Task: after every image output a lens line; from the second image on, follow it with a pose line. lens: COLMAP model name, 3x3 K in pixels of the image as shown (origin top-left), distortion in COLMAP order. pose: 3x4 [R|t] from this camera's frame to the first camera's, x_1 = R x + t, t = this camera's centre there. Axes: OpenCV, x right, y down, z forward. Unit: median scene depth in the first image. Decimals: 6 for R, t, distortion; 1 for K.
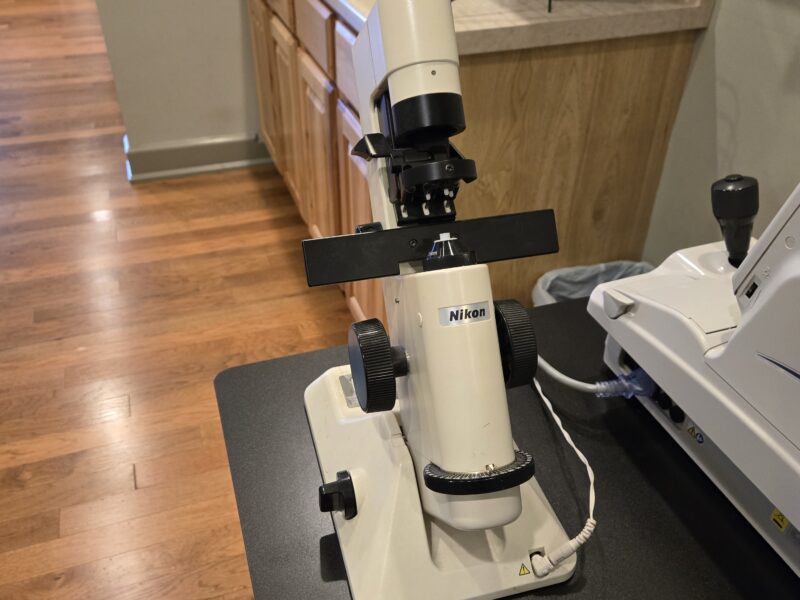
lens RADIAL K [[719.8, 0, 398.8], [0, 719.8, 303.3], [0, 0, 1]] dist [0.060931, -0.027112]
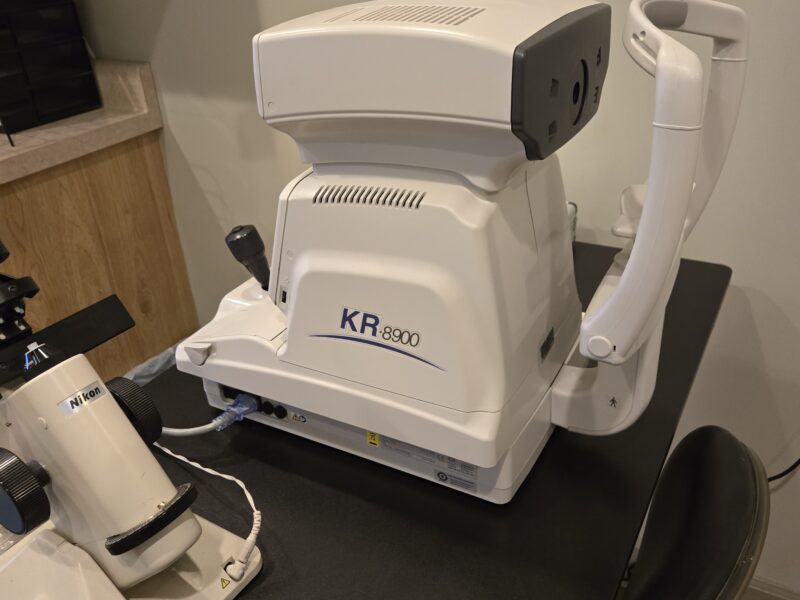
lens RADIAL K [[719.8, 0, 401.5], [0, 719.8, 299.7], [0, 0, 1]] dist [0.060931, -0.027112]
pose [[0.745873, -0.363210, 0.558347, -0.080968], [0.434522, 0.900645, 0.005417, 0.059004], [-0.504840, 0.238574, 0.829590, -0.172486]]
